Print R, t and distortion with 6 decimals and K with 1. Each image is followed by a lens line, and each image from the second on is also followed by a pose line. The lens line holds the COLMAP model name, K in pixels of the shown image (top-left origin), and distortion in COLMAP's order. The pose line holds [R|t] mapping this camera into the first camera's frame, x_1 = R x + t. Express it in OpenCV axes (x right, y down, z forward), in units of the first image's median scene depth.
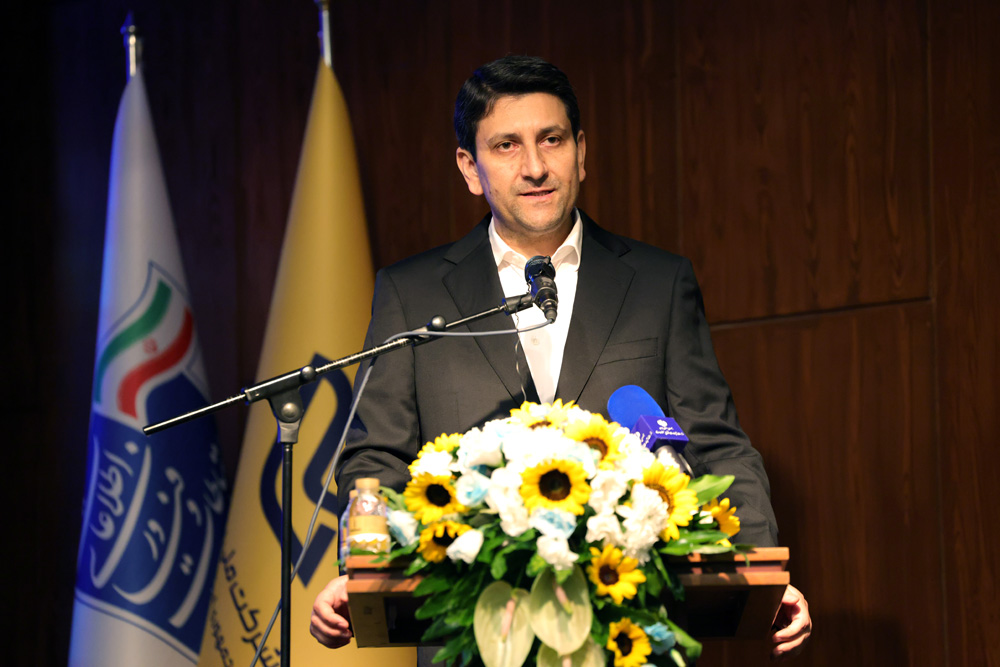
lens RADIAL K [[5272.1, 0, 500.0], [0, 5272.1, 333.8], [0, 0, 1]] dist [0.804195, 4.319372]
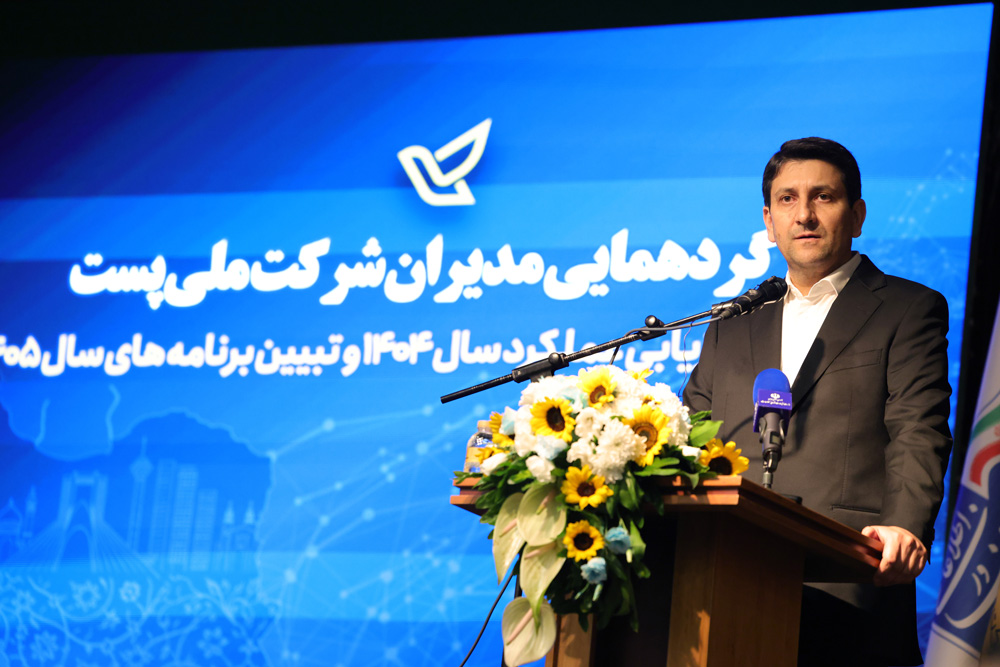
lens RADIAL K [[3994.0, 0, 501.9], [0, 3994.0, 332.0], [0, 0, 1]] dist [0.566439, 7.482653]
pose [[0.812459, -0.006832, -0.582978, 0.559973], [-0.046831, 0.995936, -0.076937, 0.082047], [0.581134, 0.089810, 0.808837, 0.199891]]
